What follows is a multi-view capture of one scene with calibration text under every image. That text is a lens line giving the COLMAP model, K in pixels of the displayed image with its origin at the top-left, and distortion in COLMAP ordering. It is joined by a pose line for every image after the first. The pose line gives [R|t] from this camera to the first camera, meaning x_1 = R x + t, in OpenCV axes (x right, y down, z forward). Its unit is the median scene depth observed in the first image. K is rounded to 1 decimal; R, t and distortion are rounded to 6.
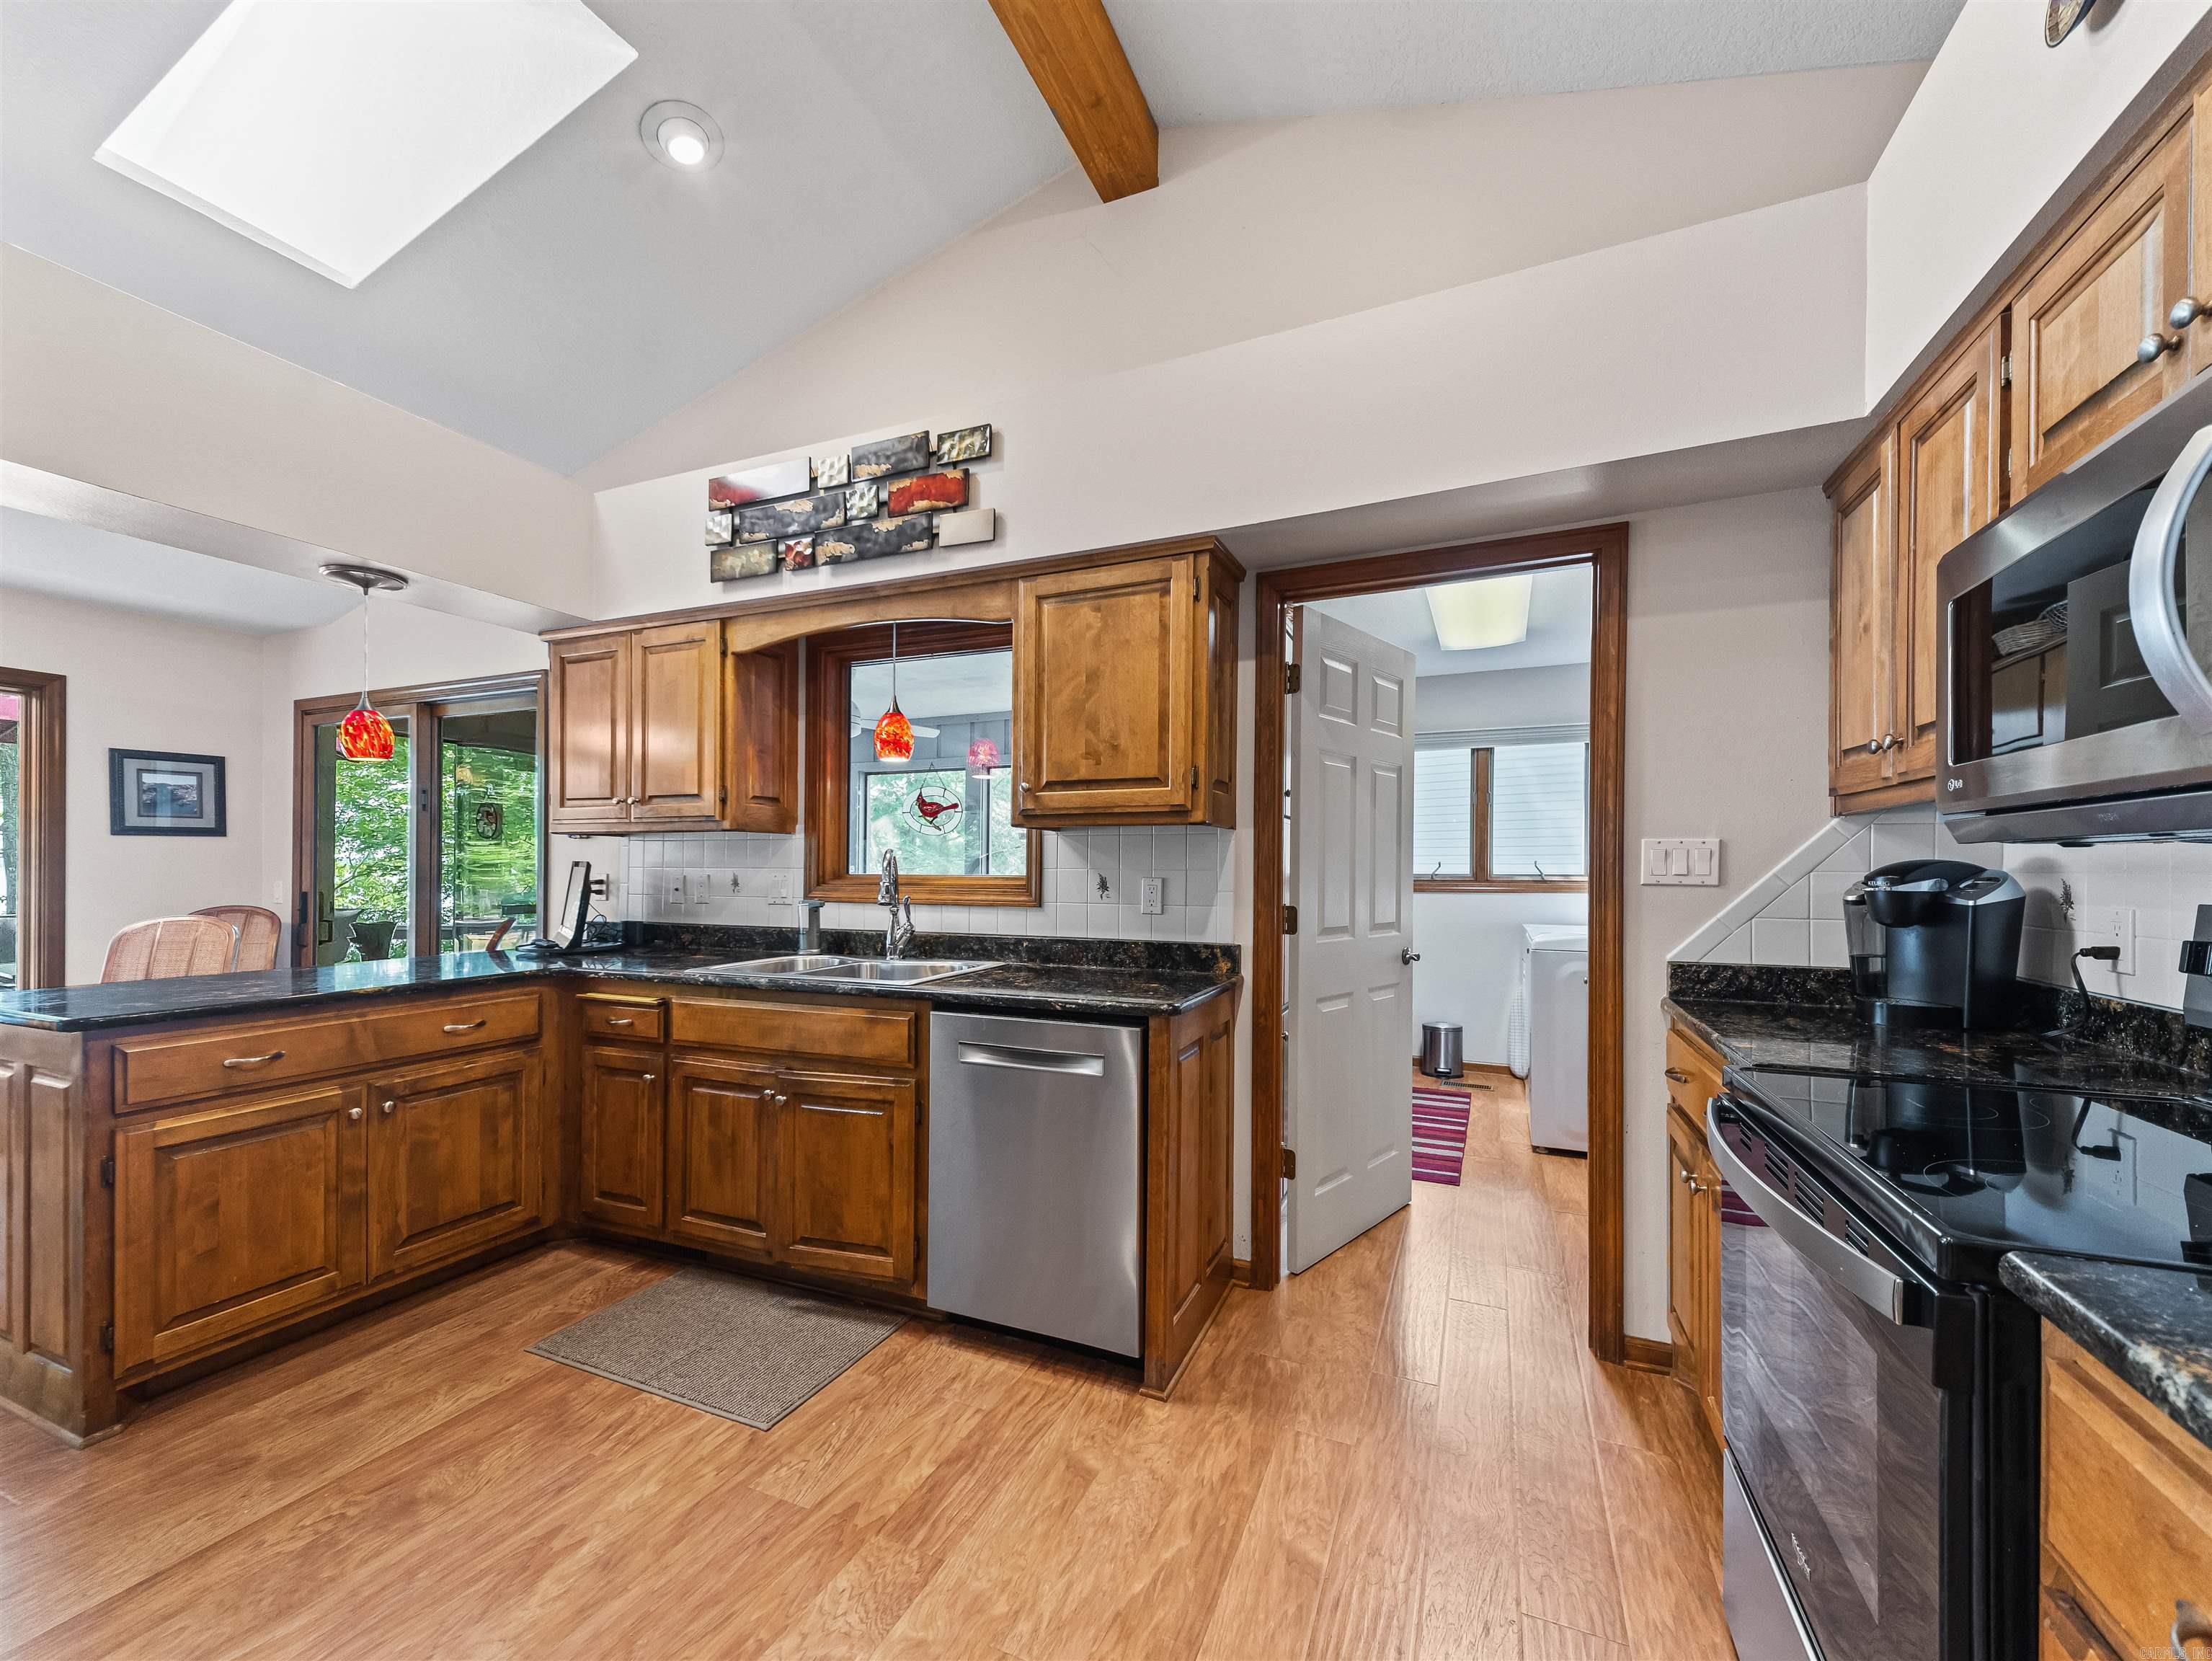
lens RADIAL K [[857.7, 0, 1127.6], [0, 857.7, 867.6], [0, 0, 1]] dist [0.024776, -0.007930]
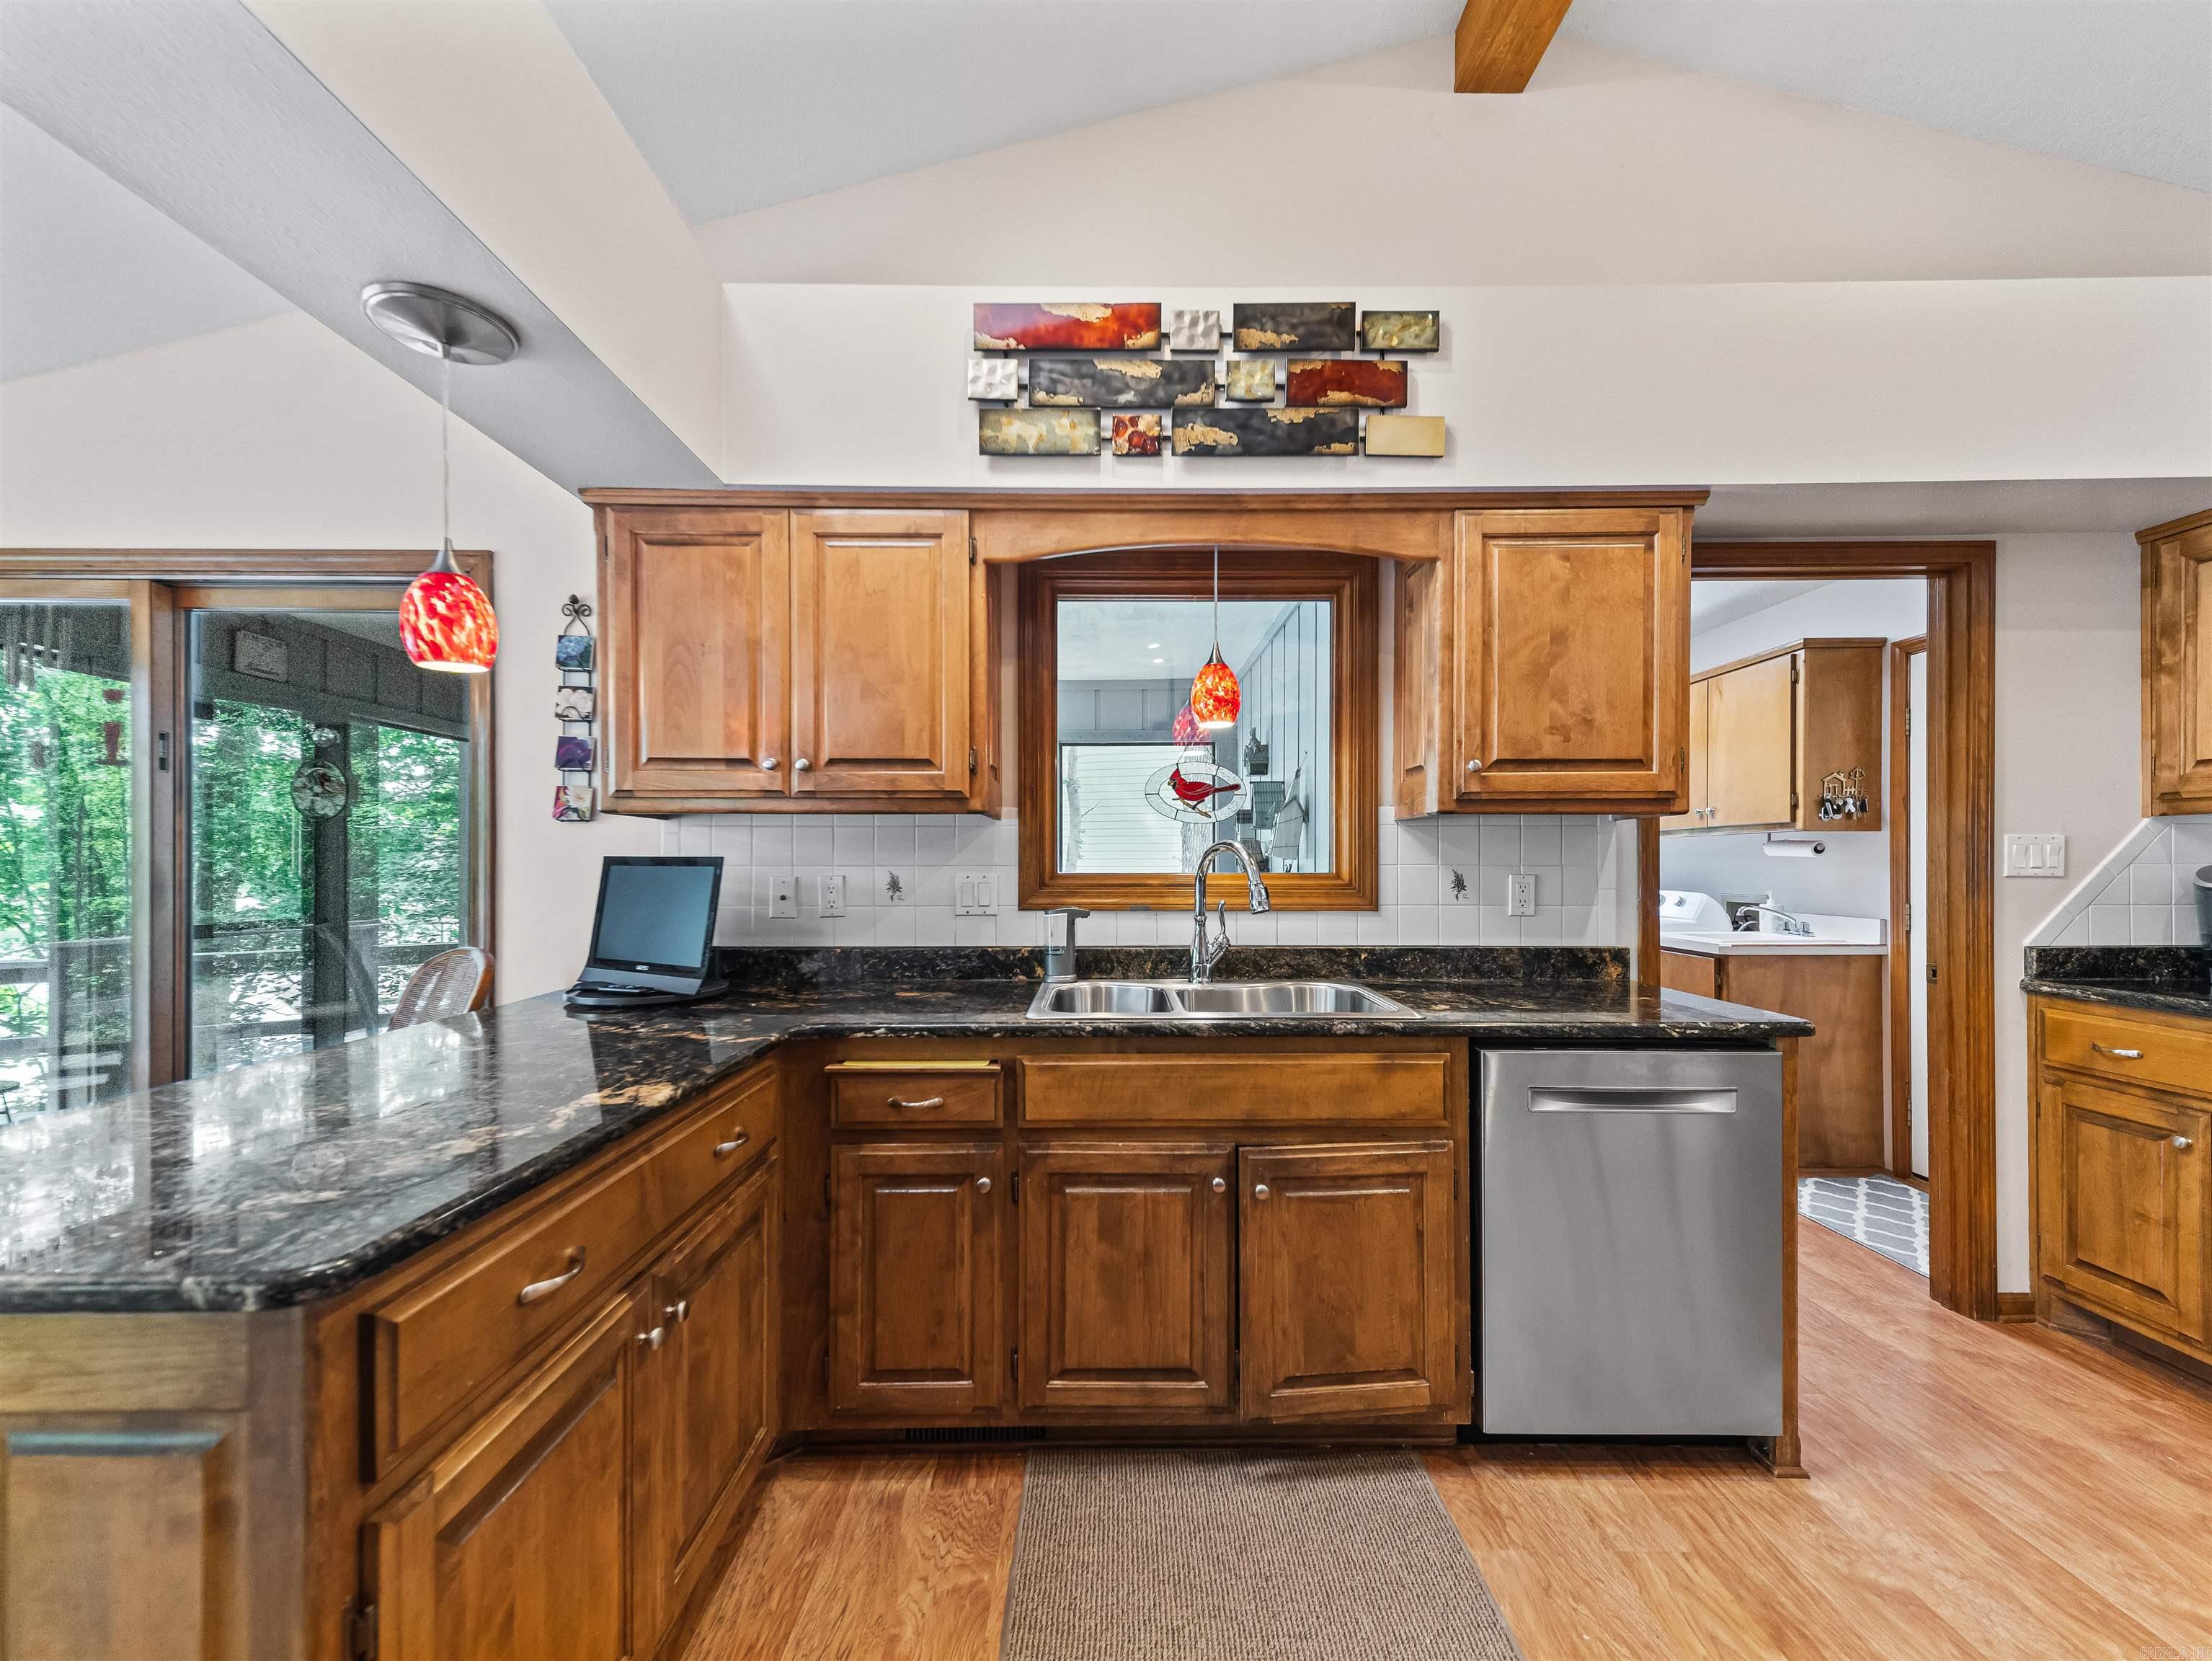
lens RADIAL K [[857.7, 0, 1117.4], [0, 857.7, 861.5], [0, 0, 1]] dist [0.024776, -0.007930]
pose [[0.924209, -0.004760, 0.381858, -0.723094], [0.003952, 0.999988, 0.002900, -0.005527], [-0.381867, -0.001171, 0.924217, 0.356745]]
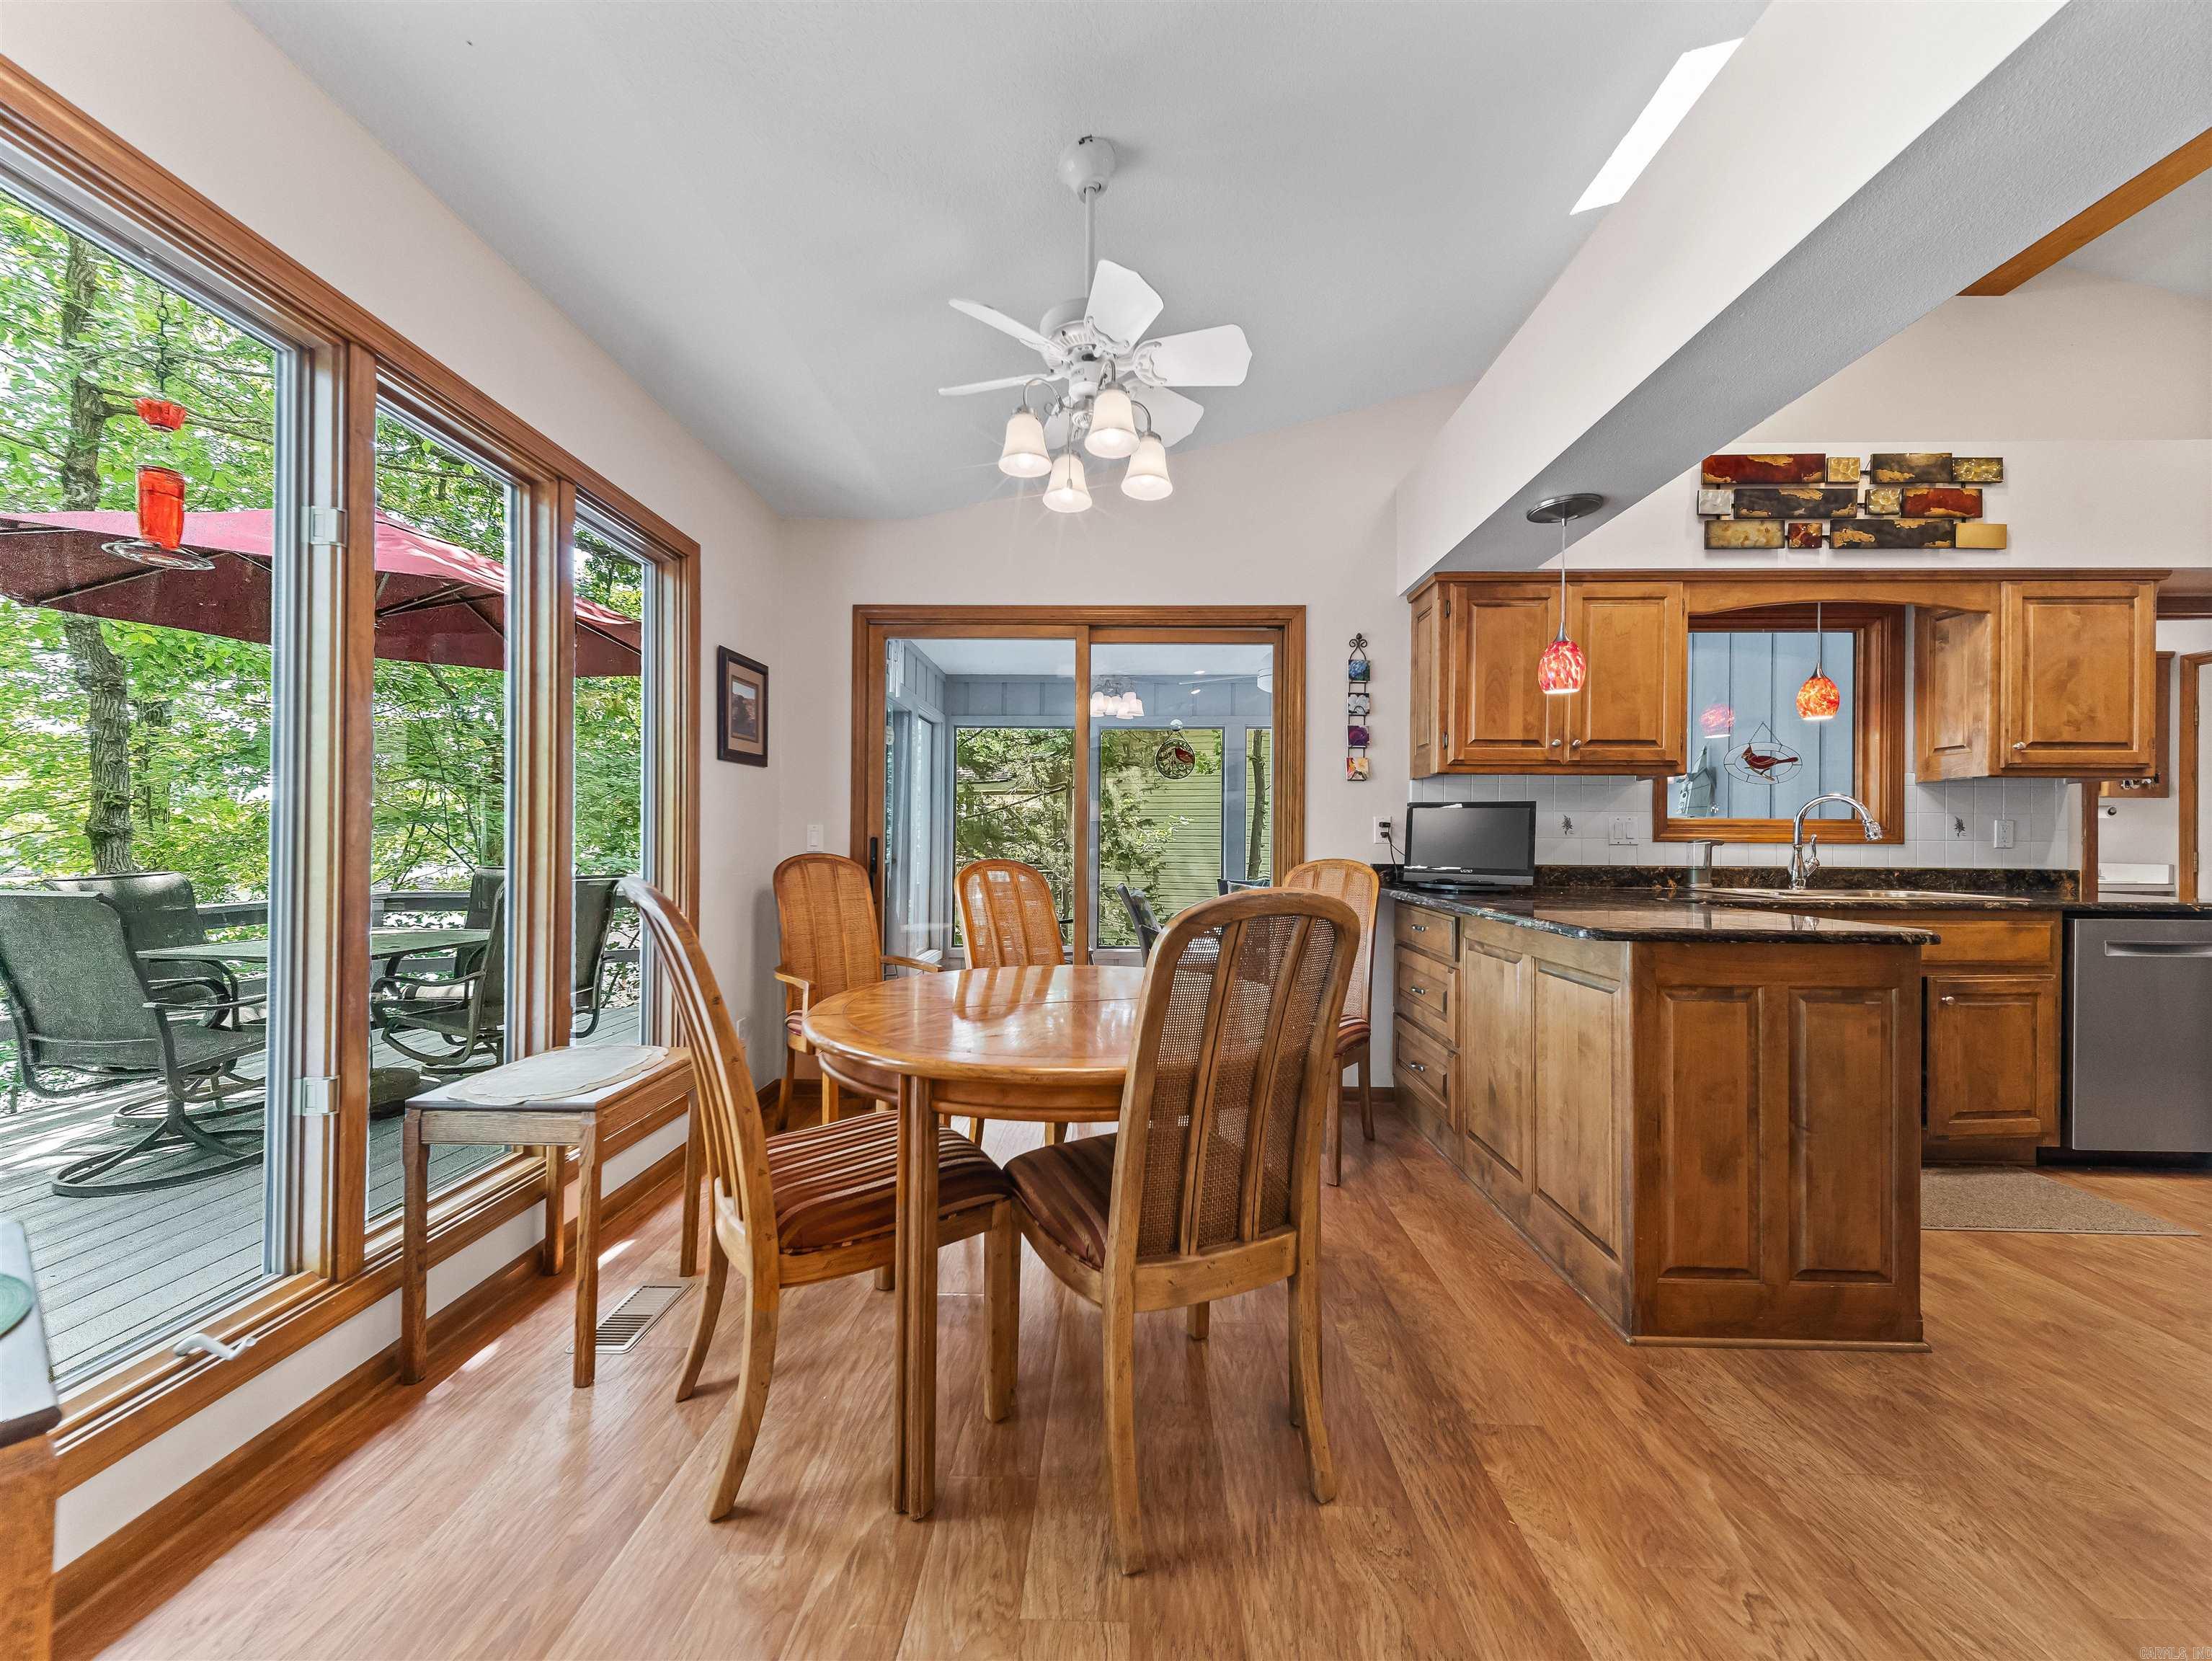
lens RADIAL K [[857.7, 0, 1136.8], [0, 857.7, 836.0], [0, 0, 1]] dist [0.024776, -0.007930]
pose [[0.930345, 0.002487, 0.366678, -1.746928], [-0.003447, 0.999992, 0.001963, 0.039962], [-0.366670, -0.003091, 0.930346, 0.266732]]
